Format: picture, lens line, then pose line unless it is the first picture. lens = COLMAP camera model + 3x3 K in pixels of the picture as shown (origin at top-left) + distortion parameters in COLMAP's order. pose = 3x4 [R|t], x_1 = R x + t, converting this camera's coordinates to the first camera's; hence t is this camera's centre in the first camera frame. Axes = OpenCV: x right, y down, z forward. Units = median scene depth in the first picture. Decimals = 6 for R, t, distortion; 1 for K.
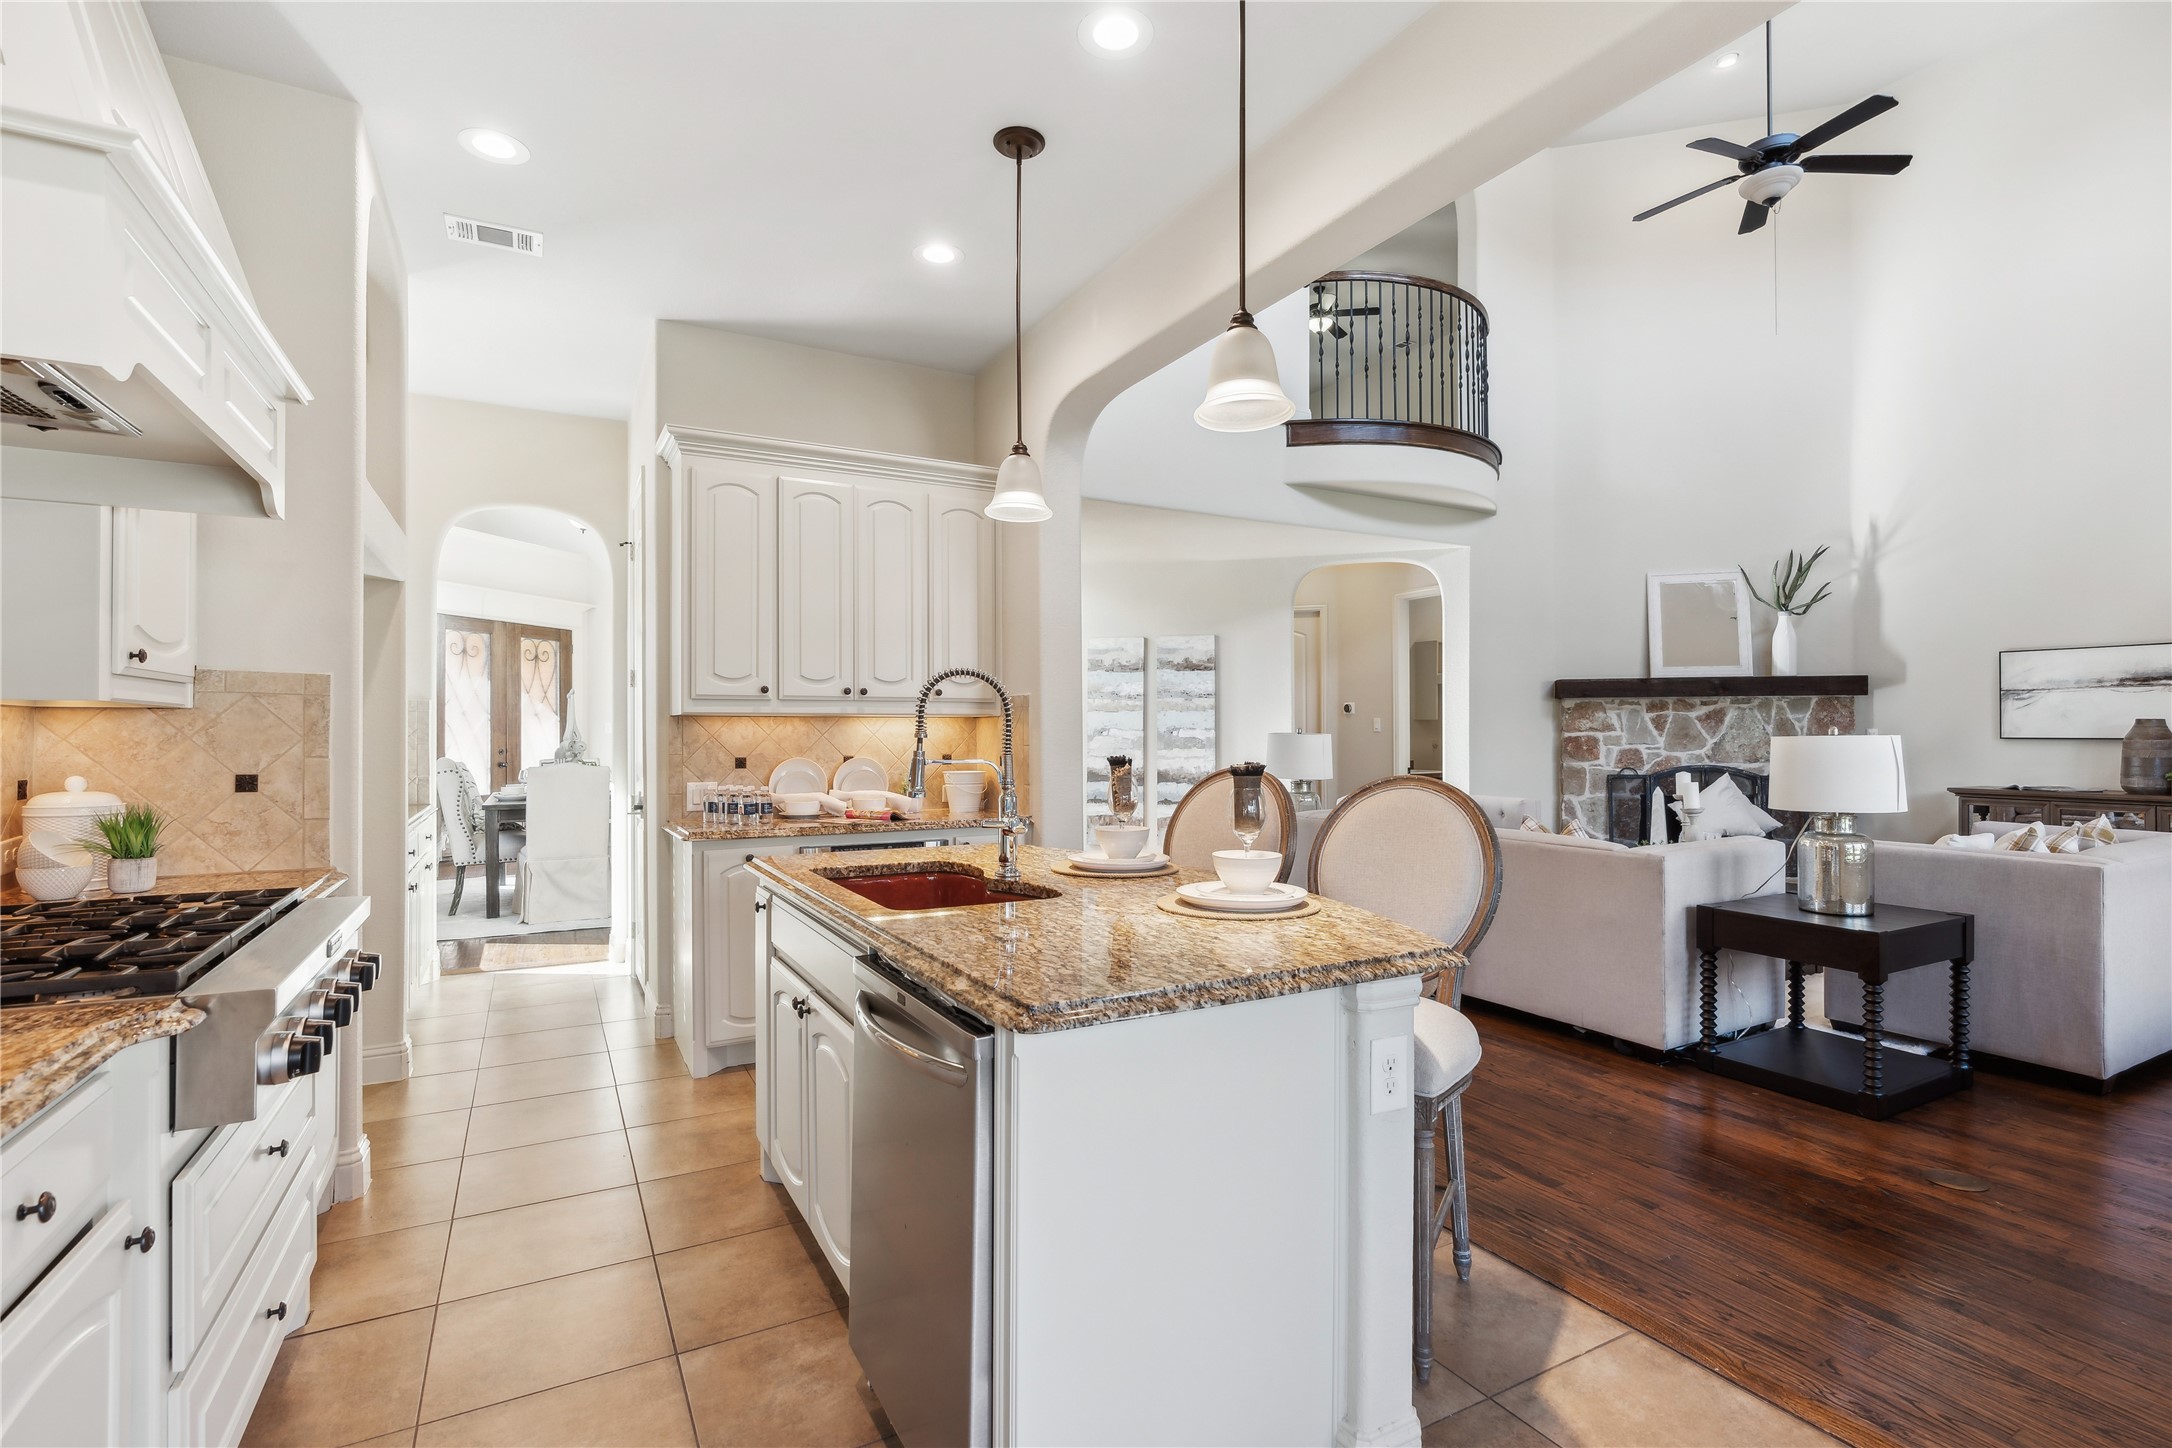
lens RADIAL K [[1003.2, 0, 1087.6], [0, 1003.2, 727.9], [0, 0, 1]] dist [-0.008347, 0.003841]
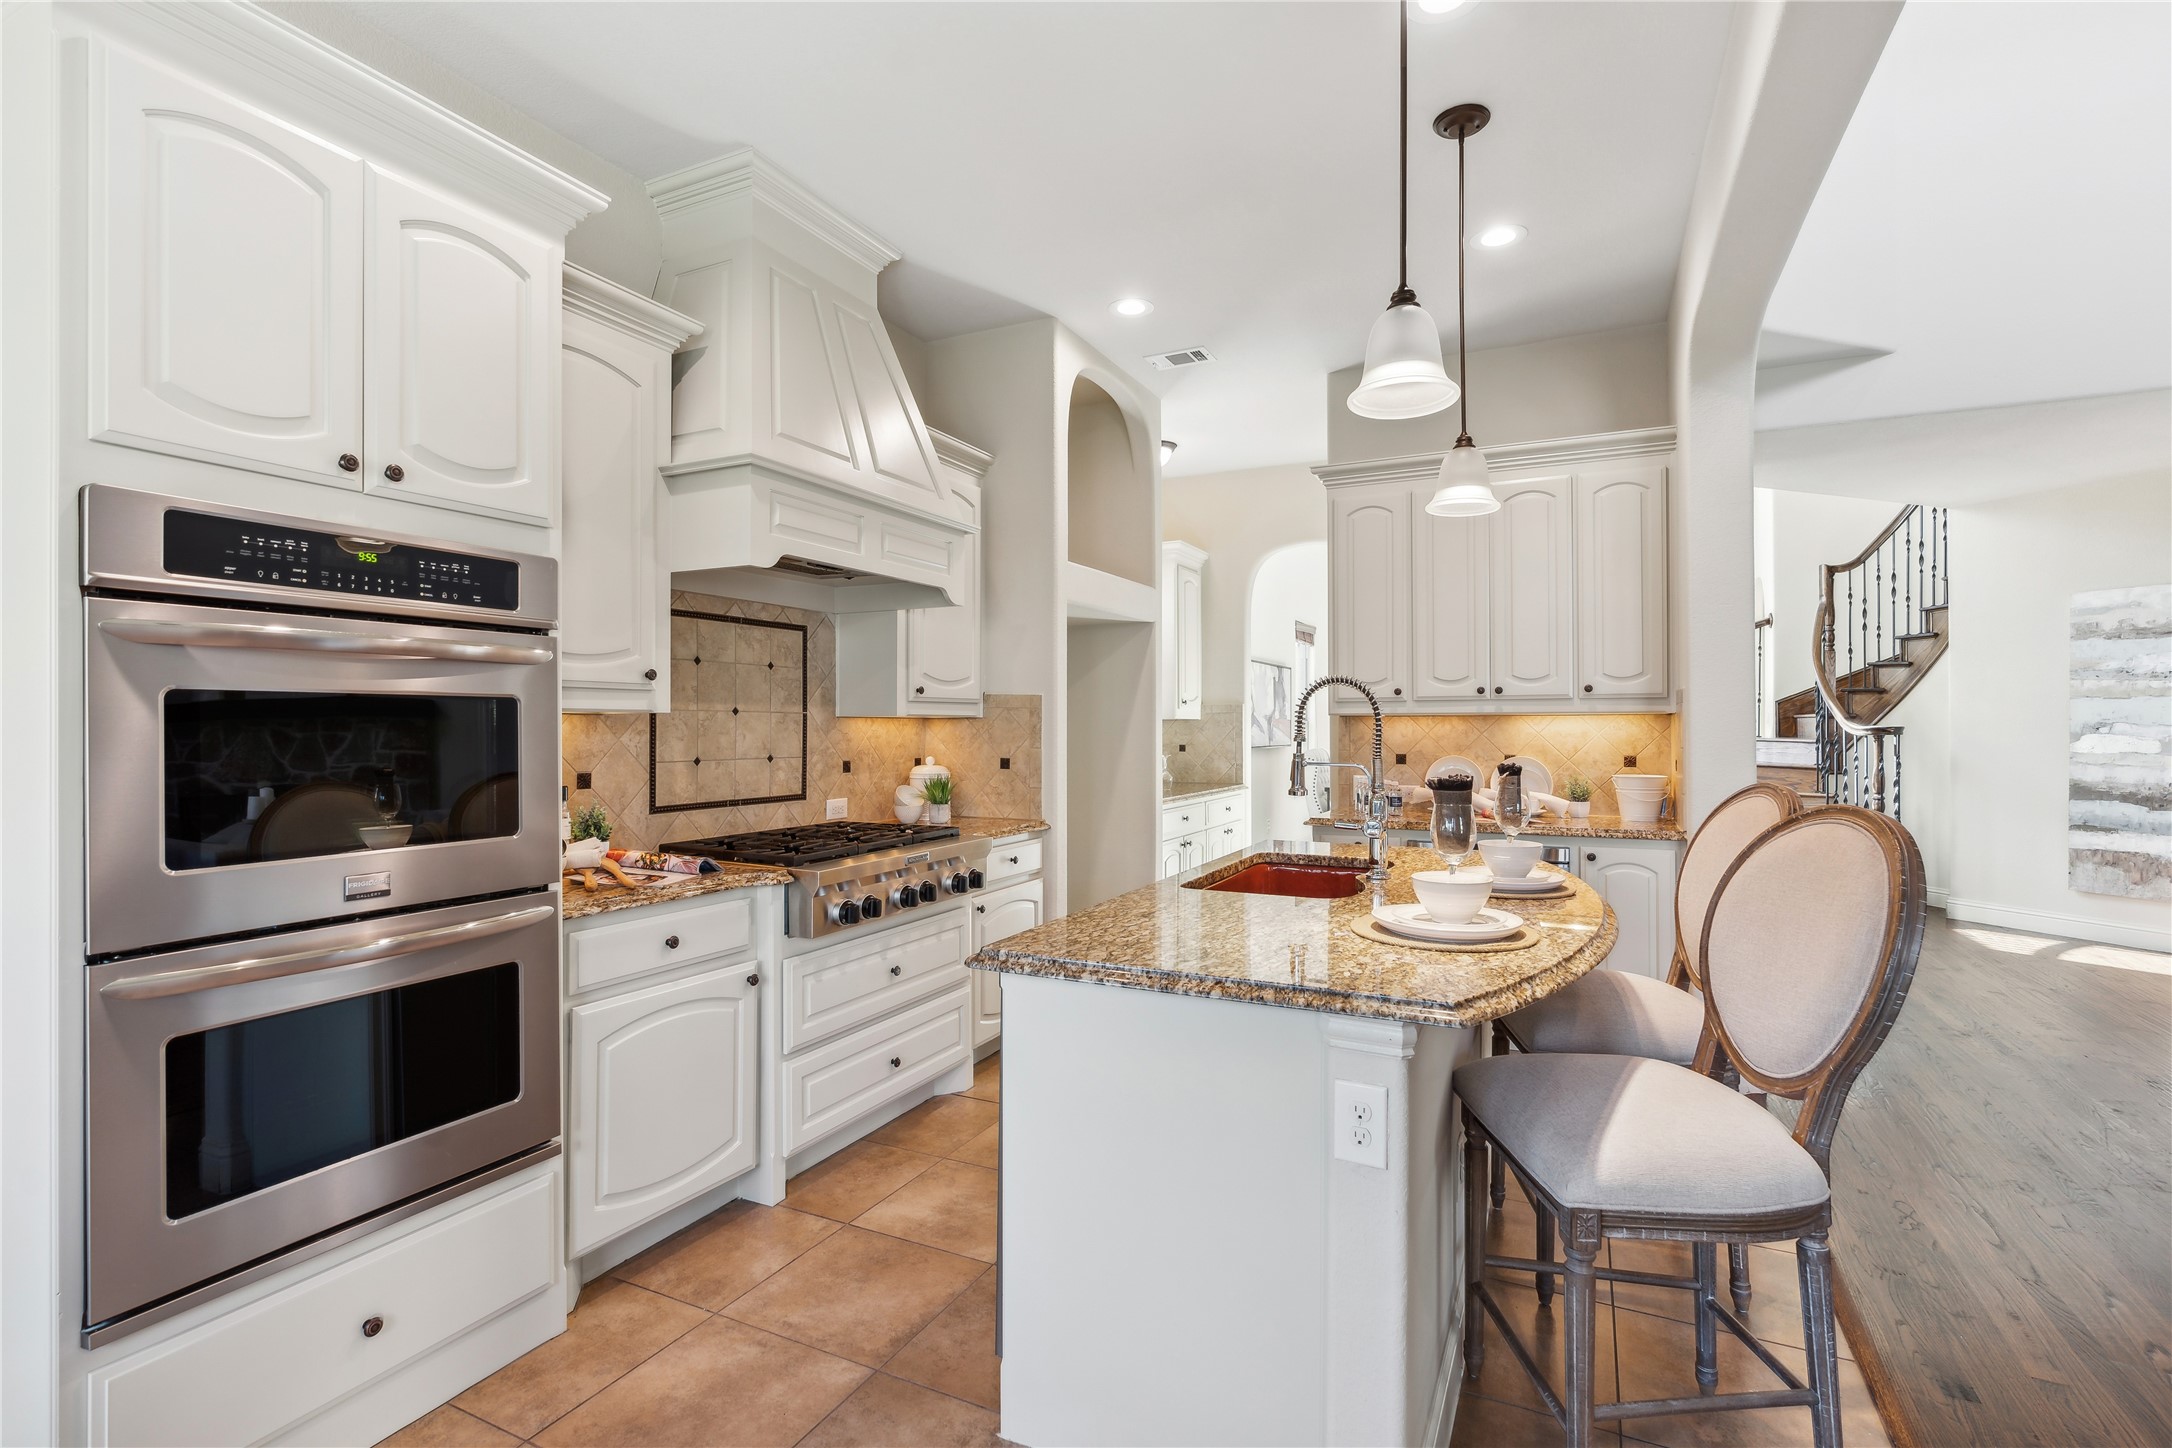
lens RADIAL K [[1003.2, 0, 1093.7], [0, 1003.2, 715.5], [0, 0, 1]] dist [-0.008347, 0.003841]
pose [[0.587078, -0.007052, -0.809499, 0.185793], [0.004486, 0.999975, -0.005457, -0.004377], [0.809518, -0.000428, 0.587095, 0.055361]]
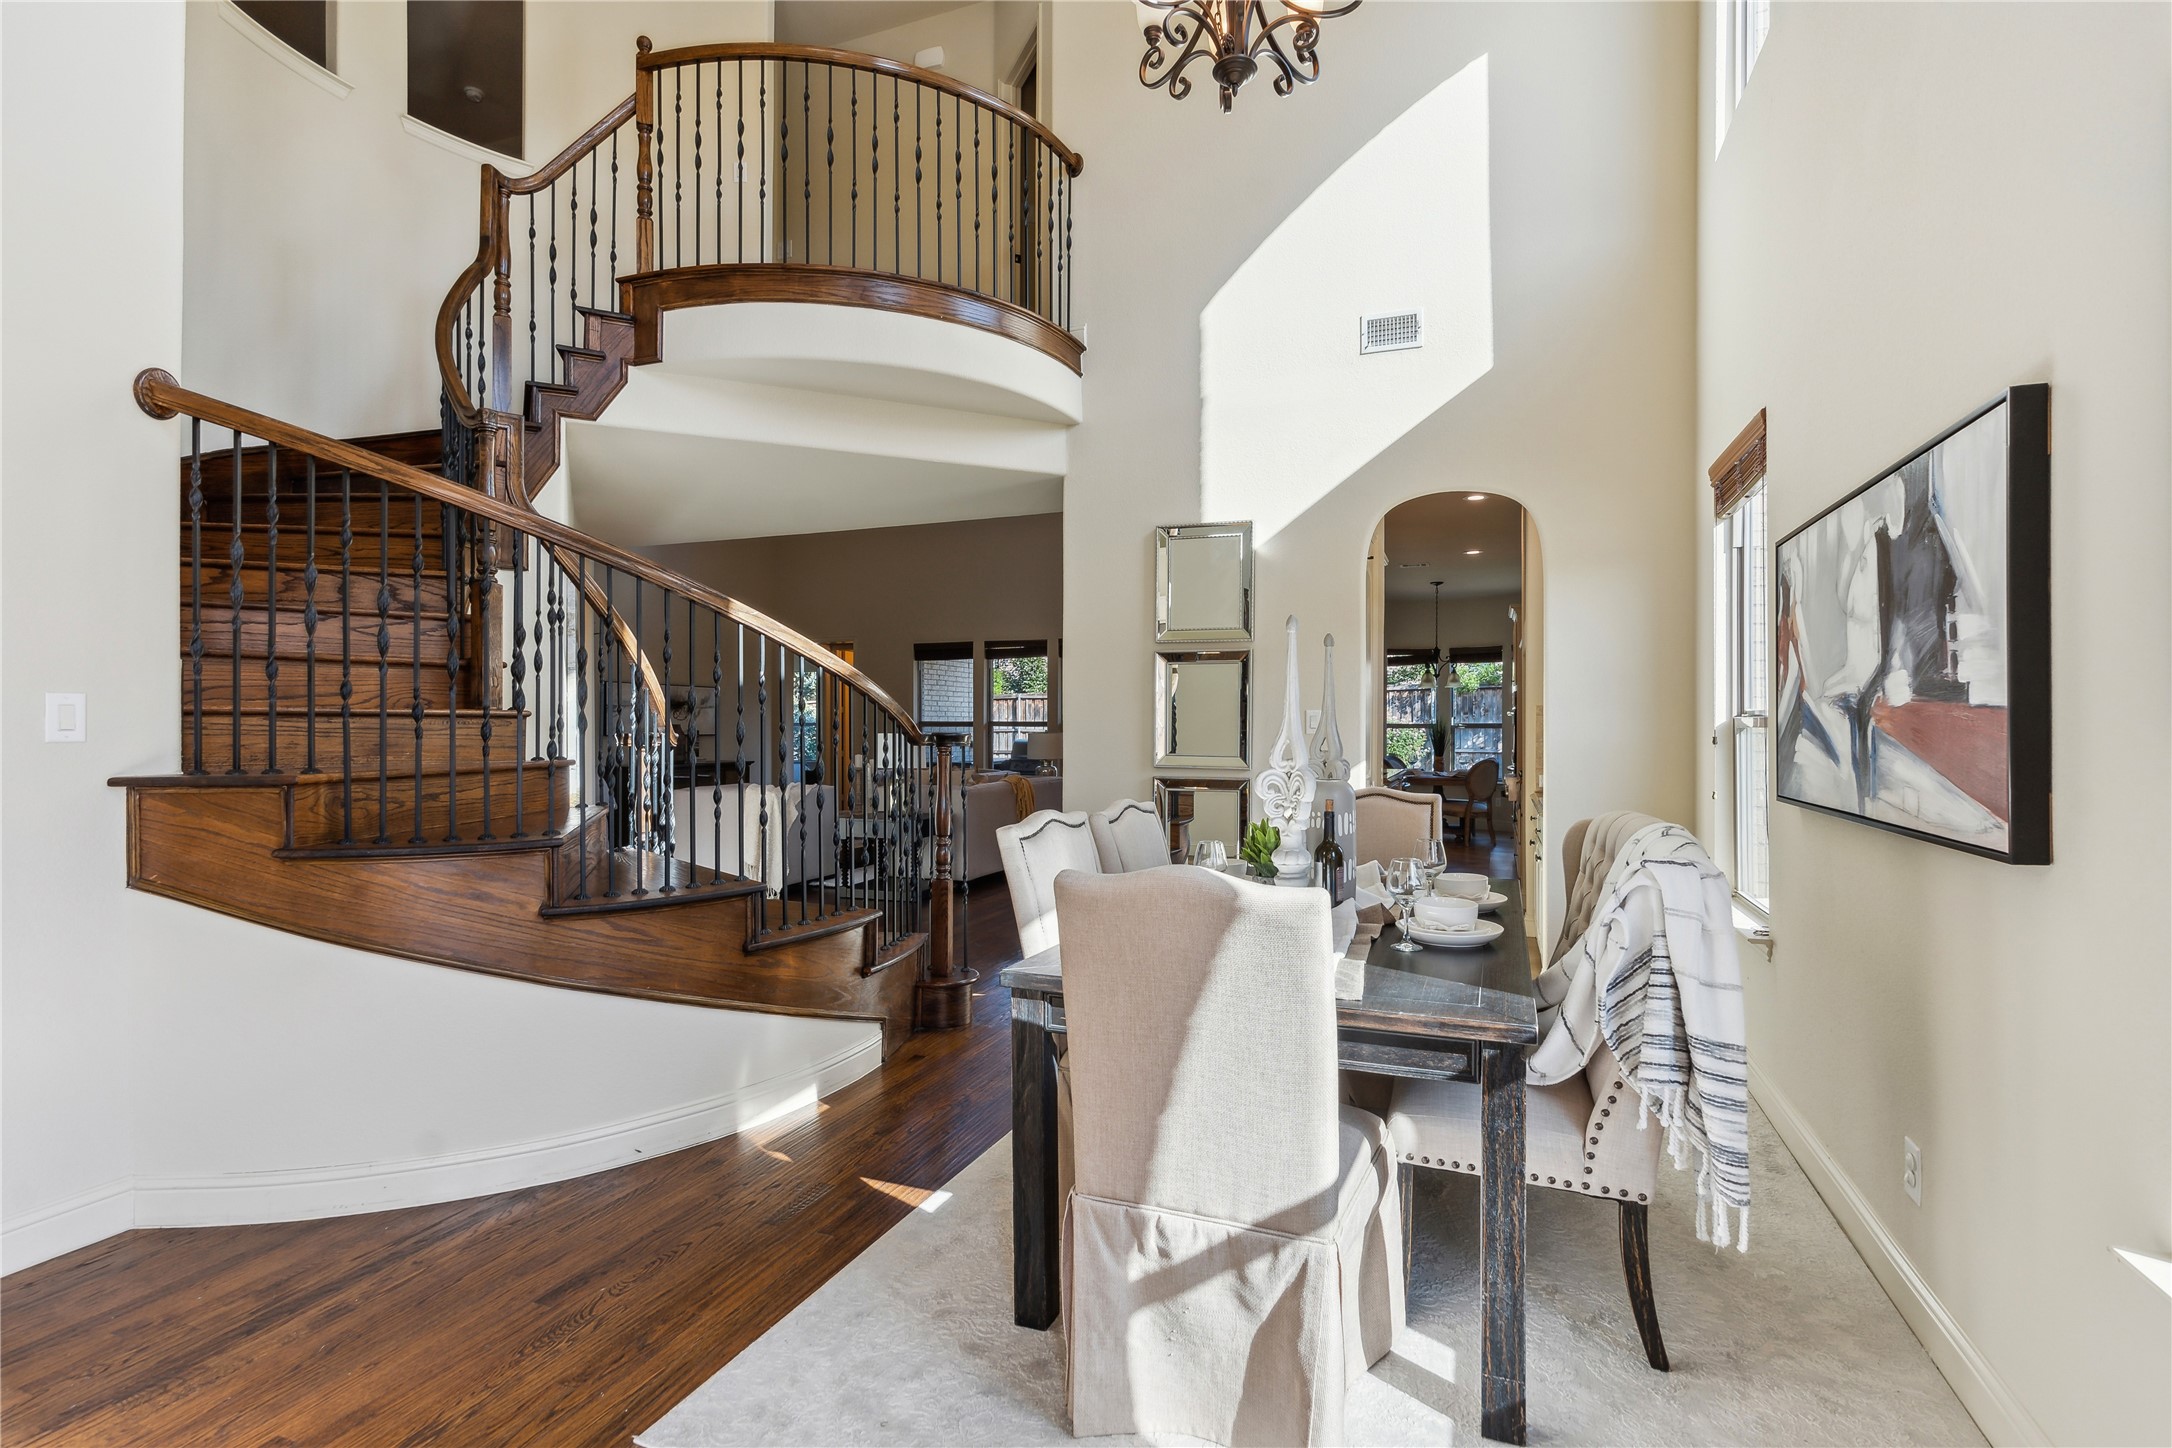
lens RADIAL K [[1003.2, 0, 1089.0], [0, 1003.2, 727.6], [0, 0, 1]] dist [-0.008347, 0.003841]
pose [[-0.634417, 0.003254, 0.772984, -0.767788], [-0.000932, 0.999987, -0.004974, 0.001807], [-0.772990, -0.003877, -0.634406, 1.329352]]
